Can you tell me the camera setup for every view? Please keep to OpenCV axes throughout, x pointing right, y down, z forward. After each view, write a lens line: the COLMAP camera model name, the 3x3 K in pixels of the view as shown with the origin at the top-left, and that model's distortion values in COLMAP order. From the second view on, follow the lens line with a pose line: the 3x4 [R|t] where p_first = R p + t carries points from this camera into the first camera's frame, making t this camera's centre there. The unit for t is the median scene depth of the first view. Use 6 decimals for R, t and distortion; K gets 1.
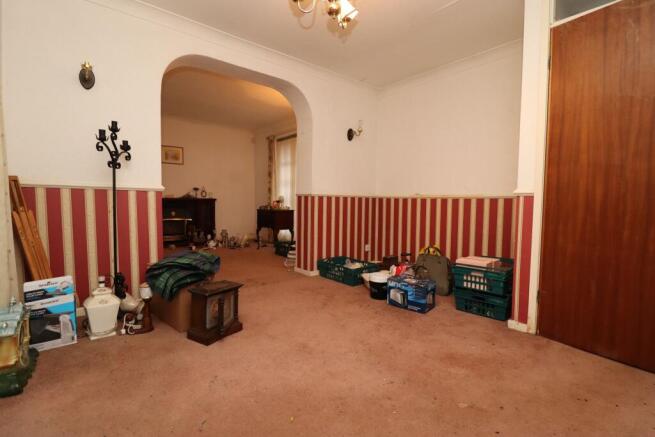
lens RADIAL K [[304.0, 0, 326.1], [0, 304.0, 217.5], [0, 0, 1]] dist [-0.002715, -0.001011]
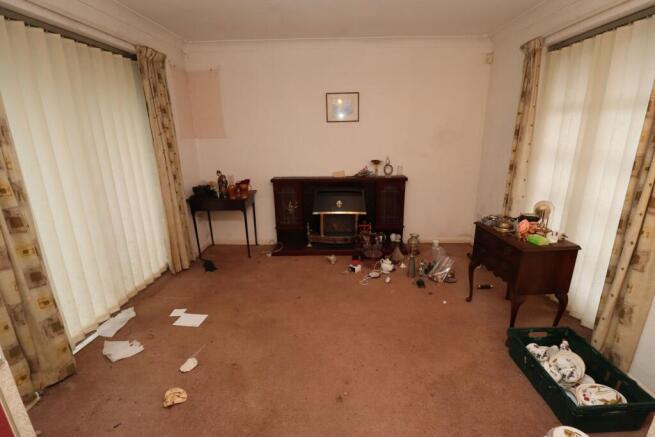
lens RADIAL K [[304.0, 0, 330.7], [0, 304.0, 216.0], [0, 0, 1]] dist [-0.002715, -0.001011]
pose [[0.759084, 0.152576, -0.632860, -0.093301], [-0.008439, 0.974371, 0.224790, -0.122613], [0.650938, -0.165294, 0.740917, 0.464739]]
